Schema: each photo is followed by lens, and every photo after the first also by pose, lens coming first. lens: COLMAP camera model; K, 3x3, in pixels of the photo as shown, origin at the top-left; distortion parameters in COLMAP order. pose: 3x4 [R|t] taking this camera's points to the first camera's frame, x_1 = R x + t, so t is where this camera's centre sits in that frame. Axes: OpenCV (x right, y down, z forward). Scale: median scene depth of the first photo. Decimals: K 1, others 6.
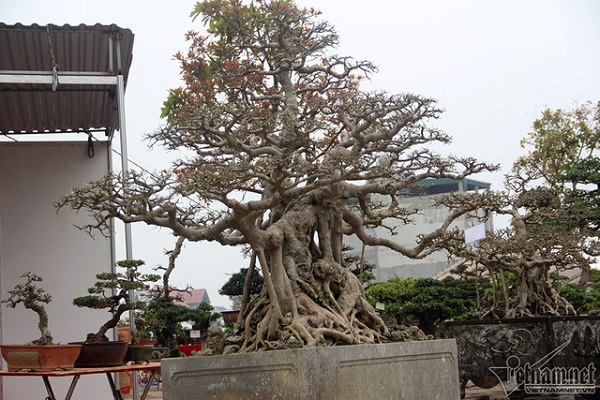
lens RADIAL K [[1175.4, 0, 300.0], [0, 1175.4, 200.0], [0, 0, 1]] dist [0.158305, 0.061916]
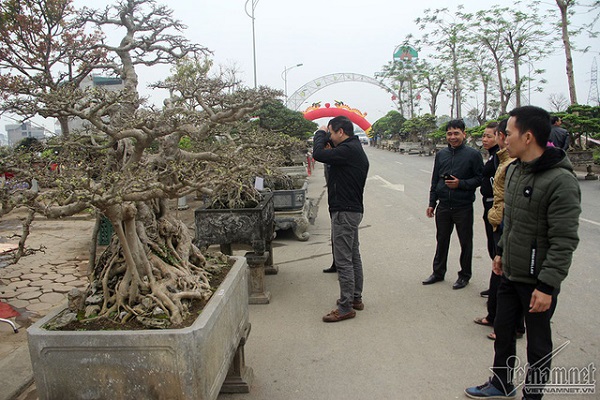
lens RADIAL K [[491.8, 0, 287.4], [0, 491.8, 201.8], [0, 0, 1]] dist [-0.181264, 0.136740]
pose [[0.885034, -0.031900, 0.464432, -0.099054], [-0.077293, 0.973733, 0.214173, -0.080562], [-0.459065, -0.225448, 0.859321, 0.549164]]
